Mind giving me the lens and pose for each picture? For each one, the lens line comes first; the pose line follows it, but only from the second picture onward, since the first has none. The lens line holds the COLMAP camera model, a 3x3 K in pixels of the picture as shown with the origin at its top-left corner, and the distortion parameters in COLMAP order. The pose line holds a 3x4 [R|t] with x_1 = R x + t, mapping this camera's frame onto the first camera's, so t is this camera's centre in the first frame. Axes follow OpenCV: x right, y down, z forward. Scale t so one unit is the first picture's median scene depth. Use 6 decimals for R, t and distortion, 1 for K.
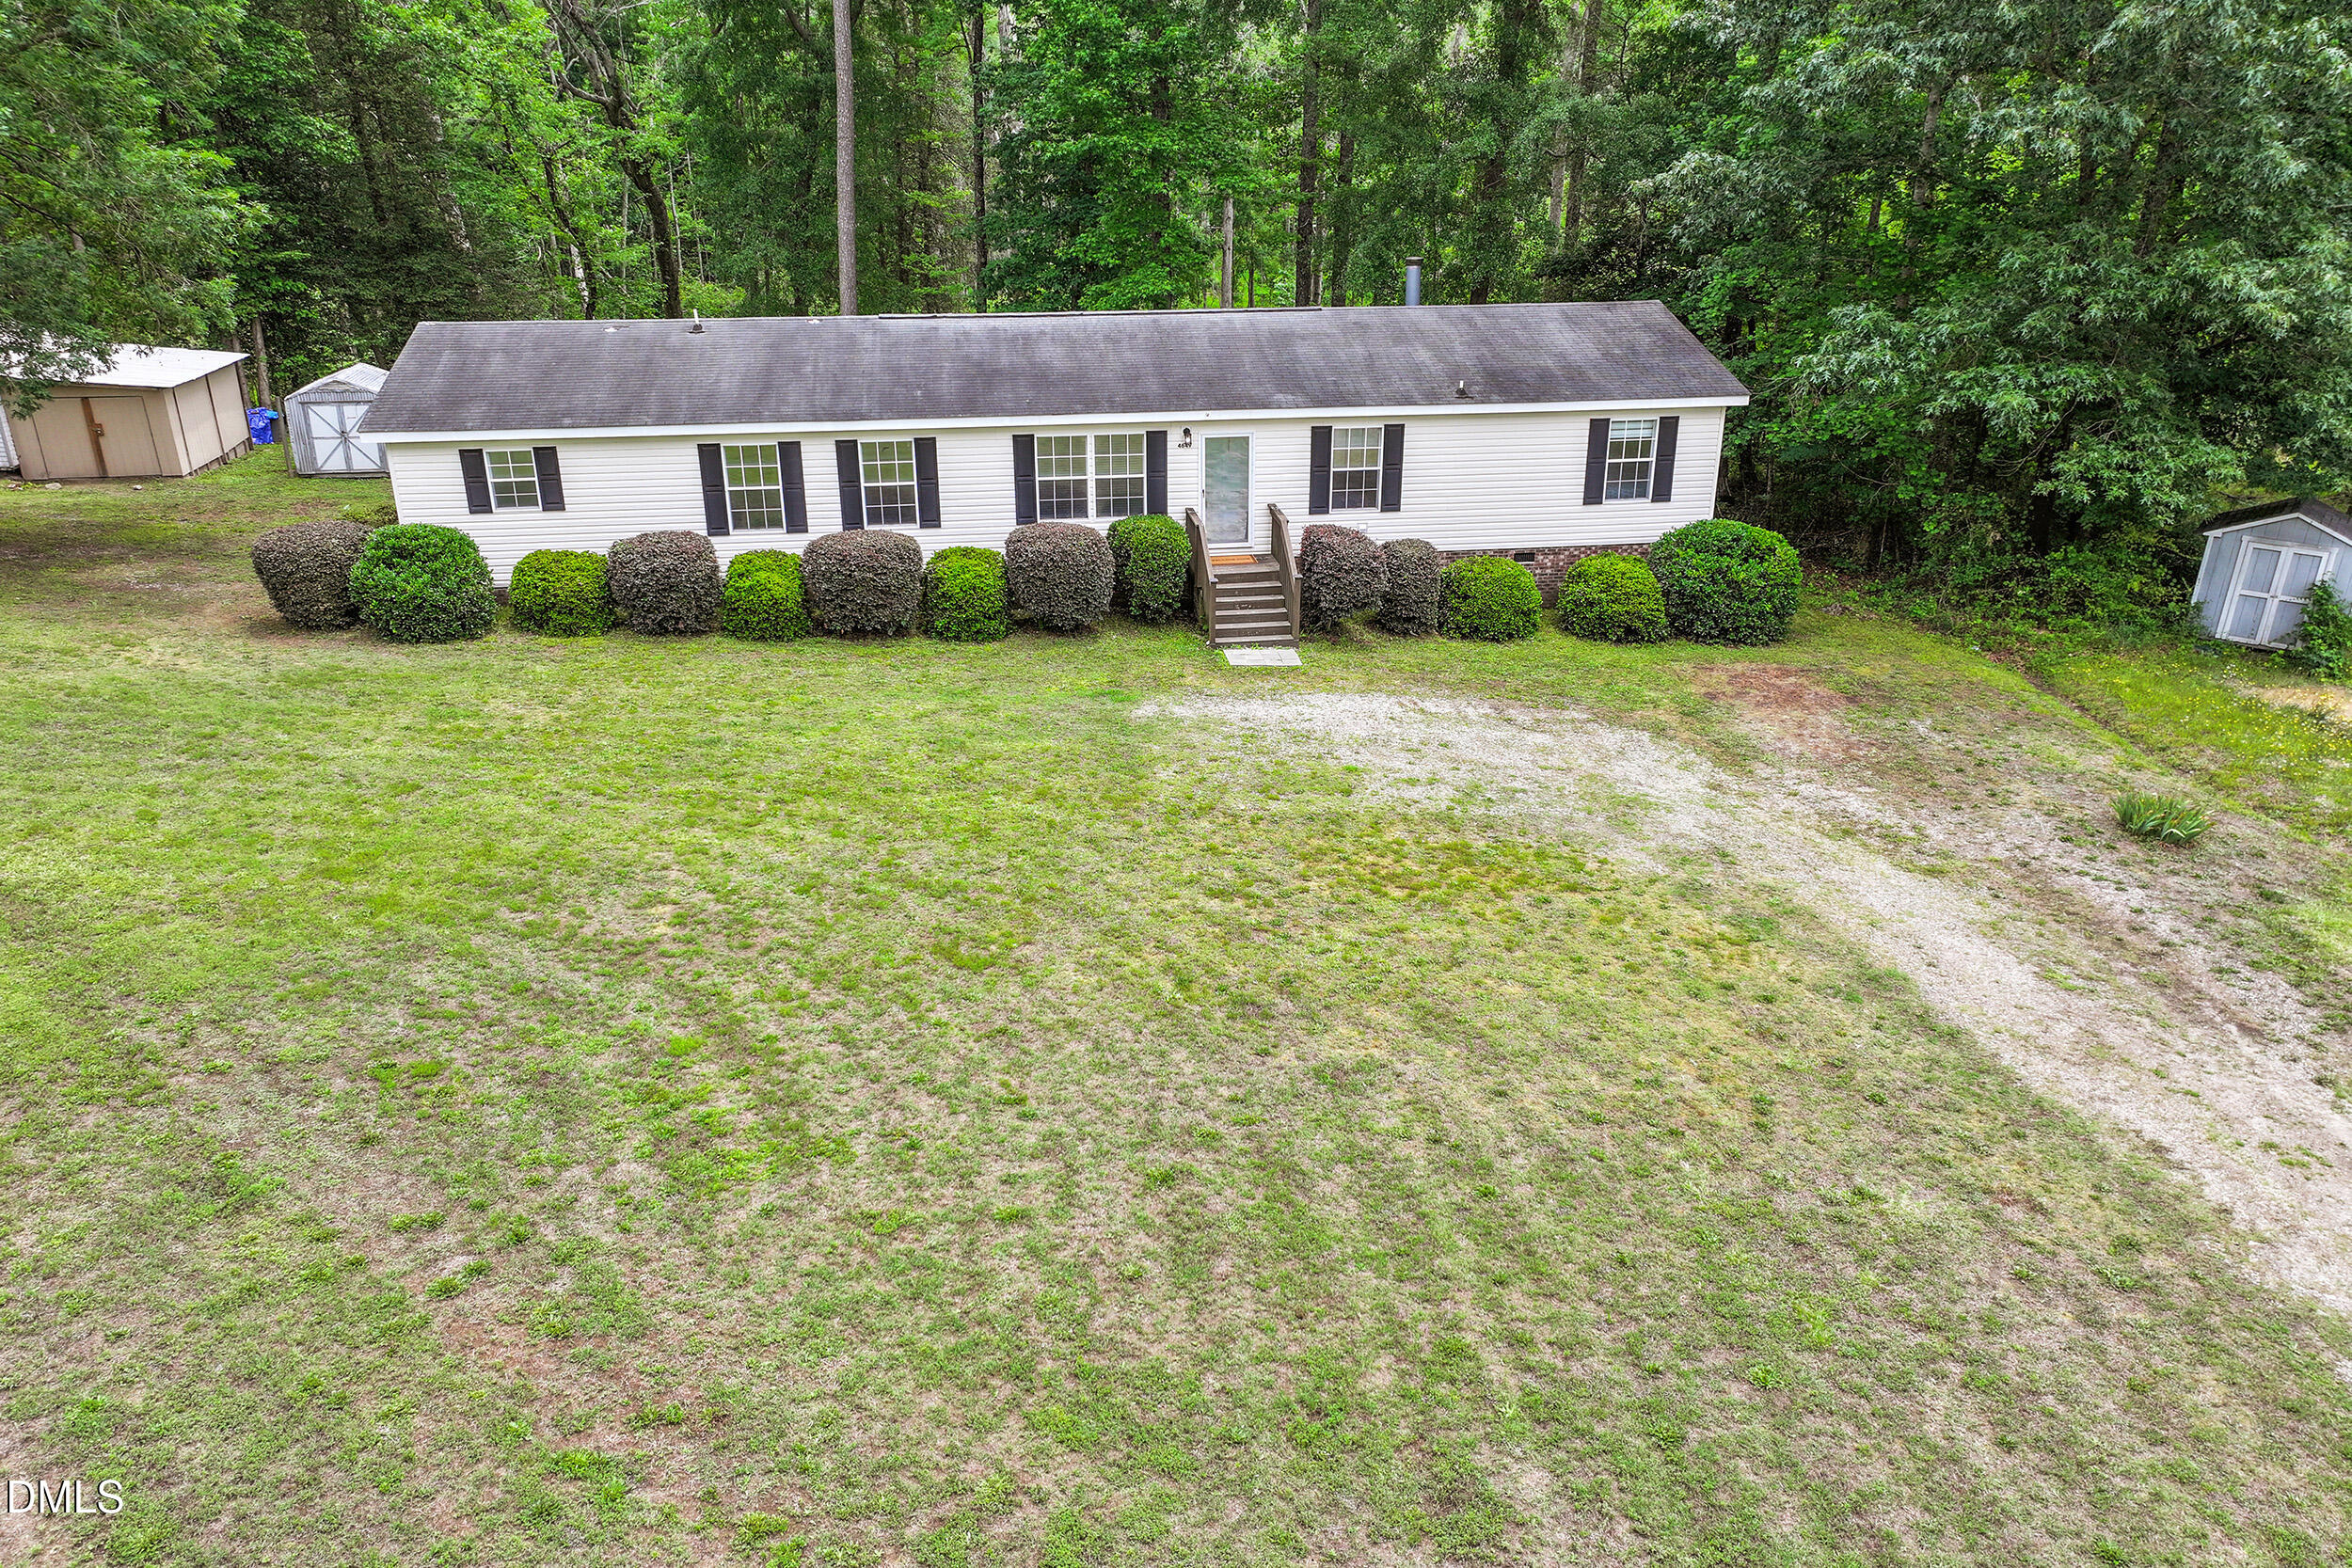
lens RADIAL K [[1737.8, 0, 1171.1], [0, 1737.8, 768.2], [0, 0, 1]] dist [0.007987, 0.007963]
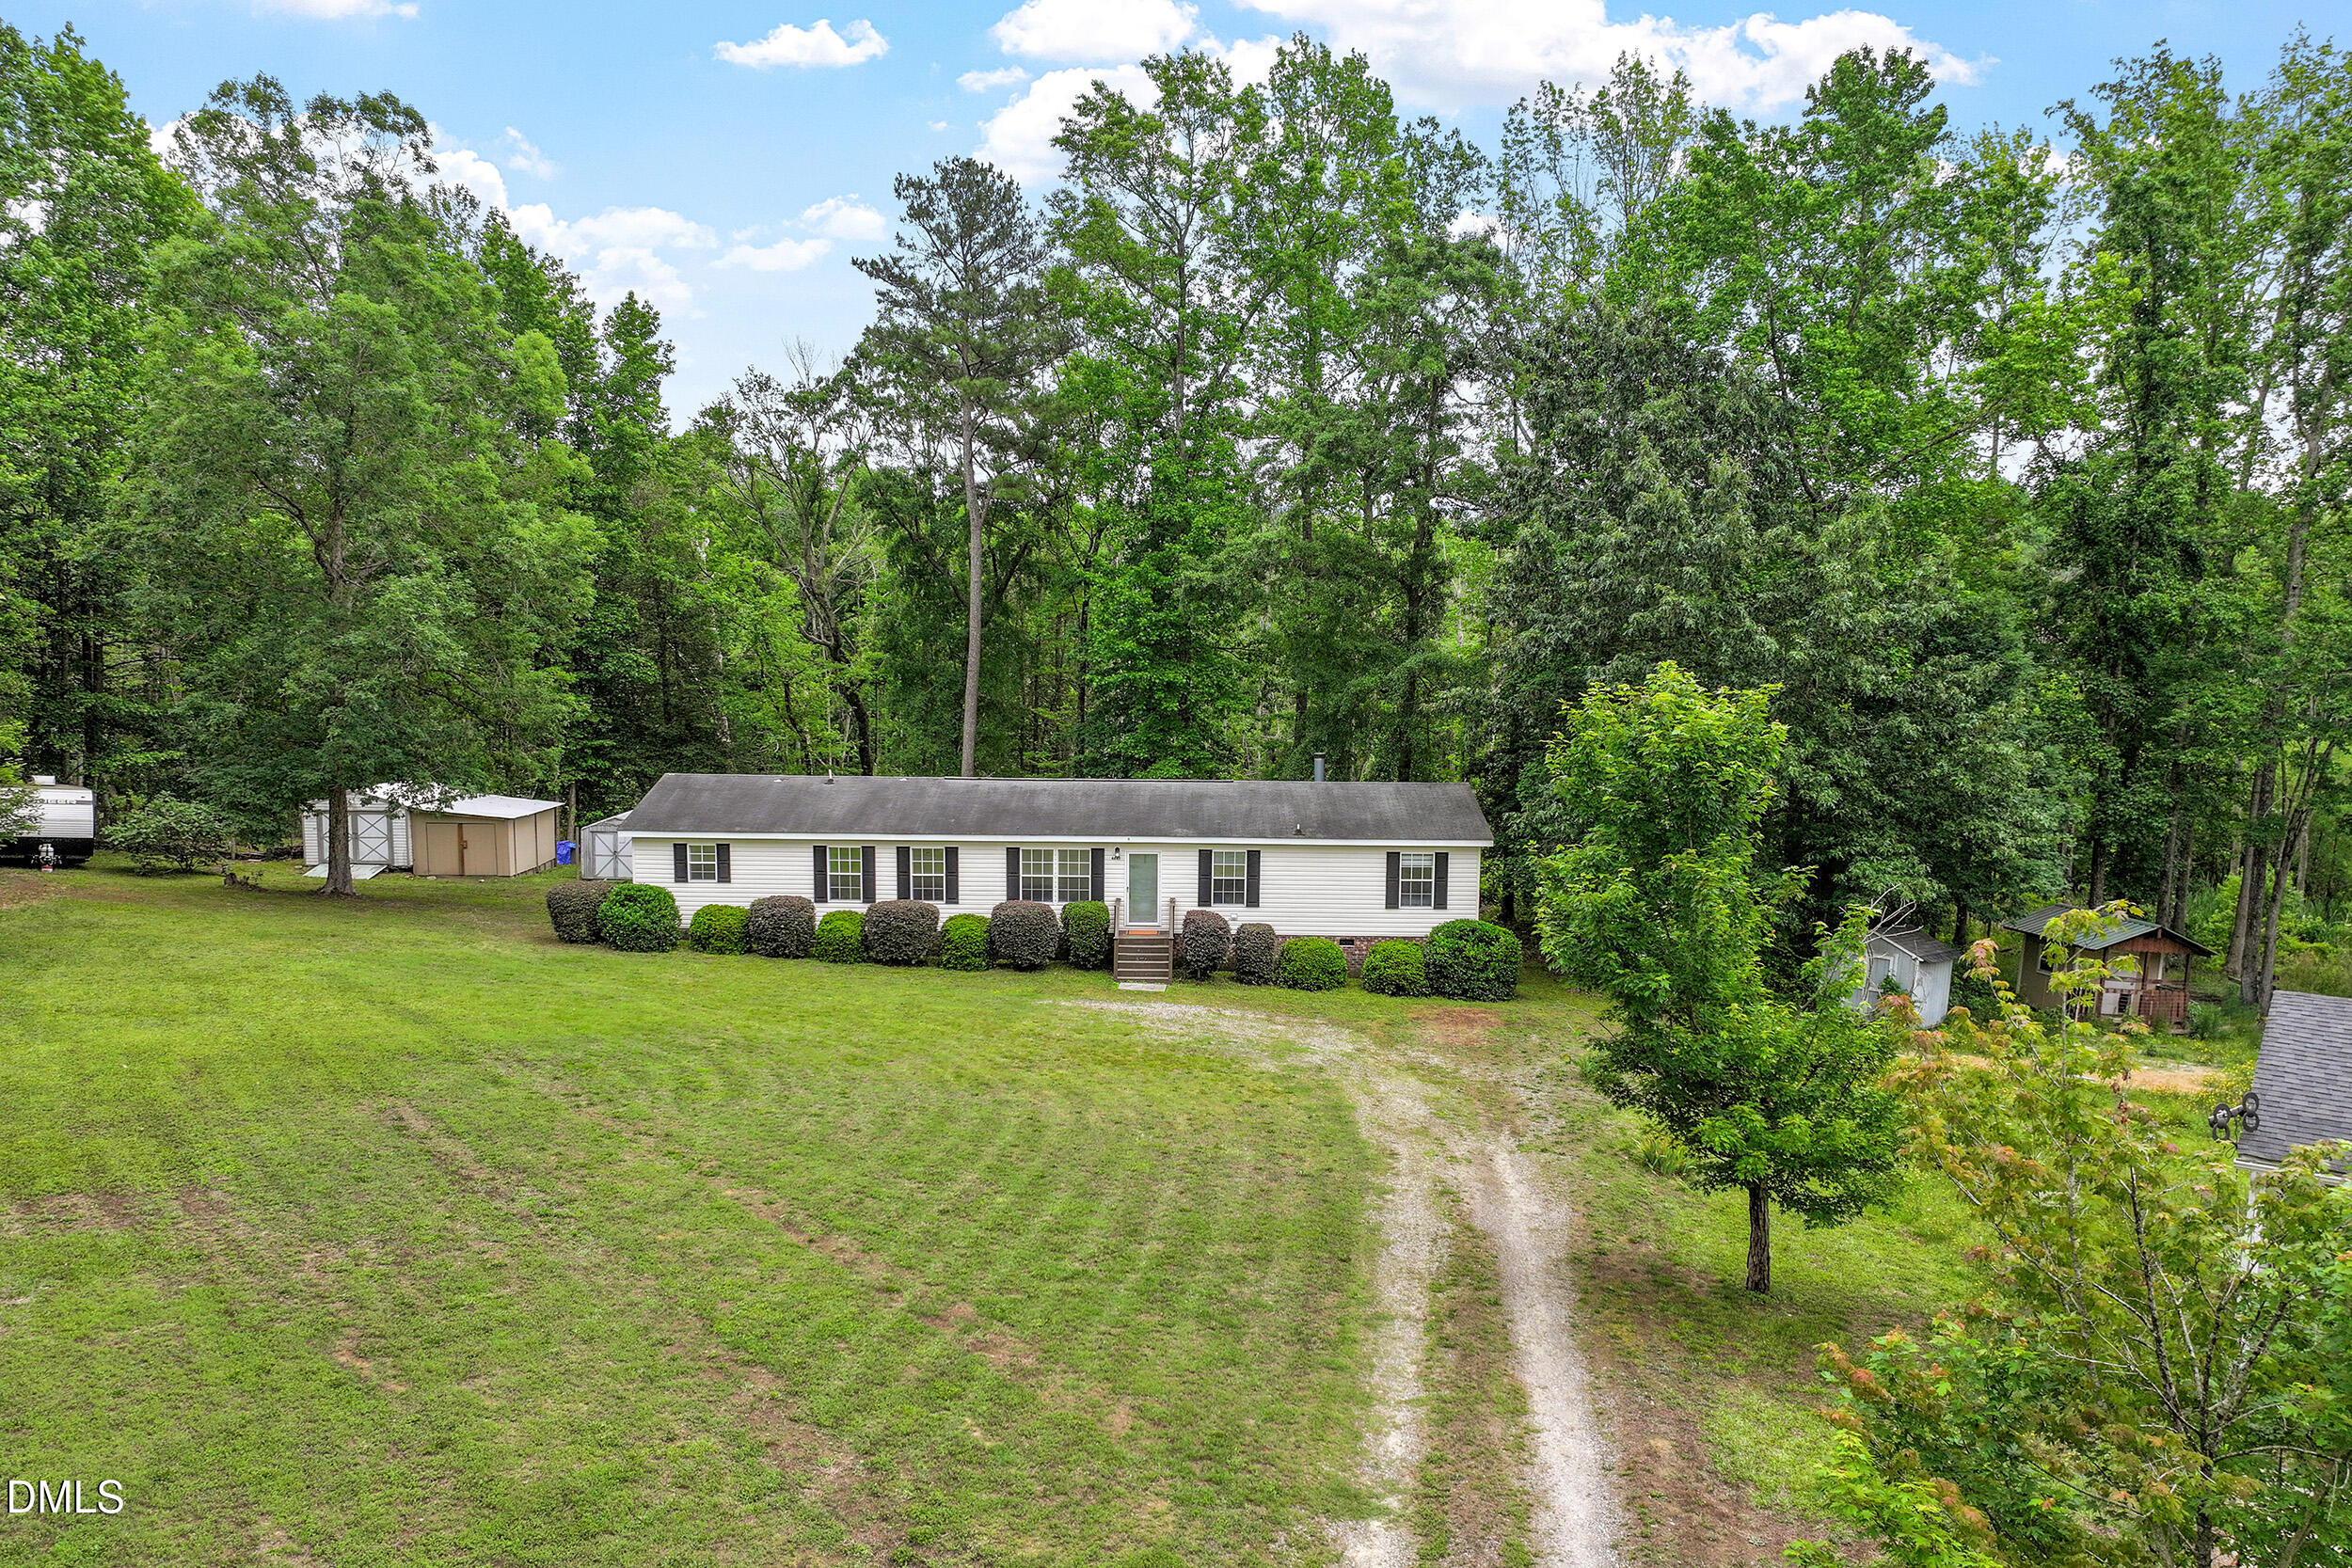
lens RADIAL K [[1737.8, 0, 1171.1], [0, 1737.8, 768.2], [0, 0, 1]] dist [0.007987, 0.007963]
pose [[0.989709, 0.023319, -0.141185, 0.284211], [-0.063154, 0.956527, -0.284723, 0.184659], [0.128408, 0.290709, 0.948156, -0.516735]]
